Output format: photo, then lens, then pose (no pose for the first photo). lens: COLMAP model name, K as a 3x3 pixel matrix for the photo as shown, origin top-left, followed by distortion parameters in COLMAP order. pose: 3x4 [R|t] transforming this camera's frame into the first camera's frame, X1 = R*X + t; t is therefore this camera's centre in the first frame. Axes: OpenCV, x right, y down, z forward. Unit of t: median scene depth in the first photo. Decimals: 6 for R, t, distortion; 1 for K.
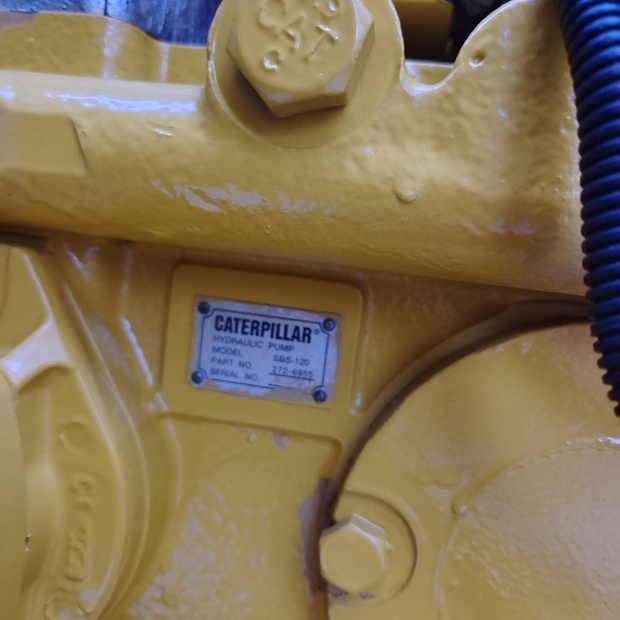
lens RADIAL K [[557.1, 0, 295.4], [0, 557.1, 293.7], [0, 0, 1]] dist [0.020946, 0.029669]
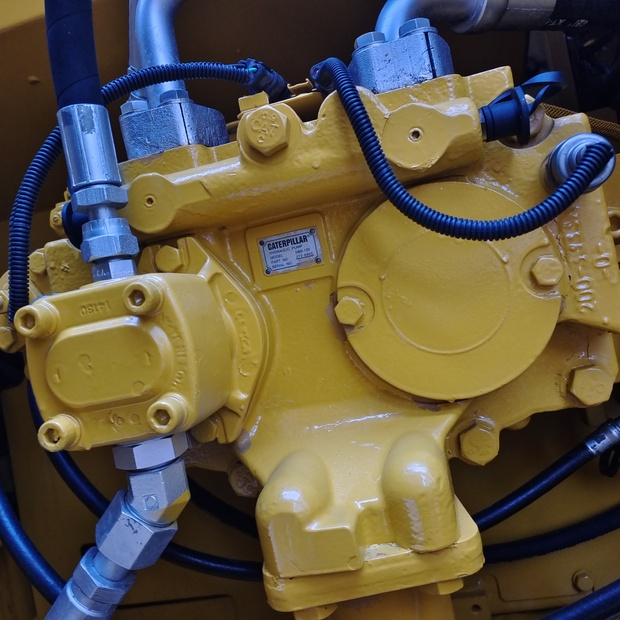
lens RADIAL K [[557.1, 0, 293.2], [0, 557.1, 310.2], [0, 0, 1]] dist [0.020946, 0.029669]
pose [[0.948659, -0.313444, -0.042414, -0.026660], [0.309662, 0.947689, -0.077430, 0.586636], [0.064466, 0.060320, 0.996095, -1.522954]]
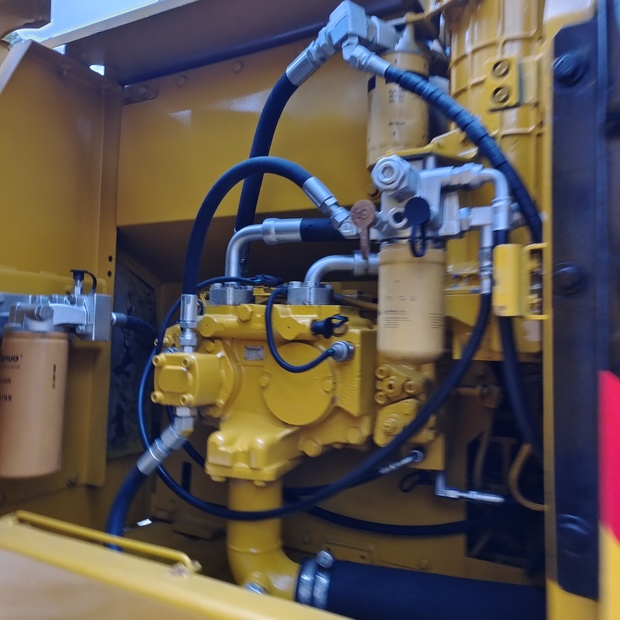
lens RADIAL K [[557.1, 0, 309.3], [0, 557.1, 311.8], [0, 0, 1]] dist [0.020946, 0.029669]
pose [[0.932945, -0.109548, -0.342948, 3.005155], [0.057345, 0.985637, -0.158844, 0.744417], [0.355423, 0.128527, 0.925827, -5.122726]]
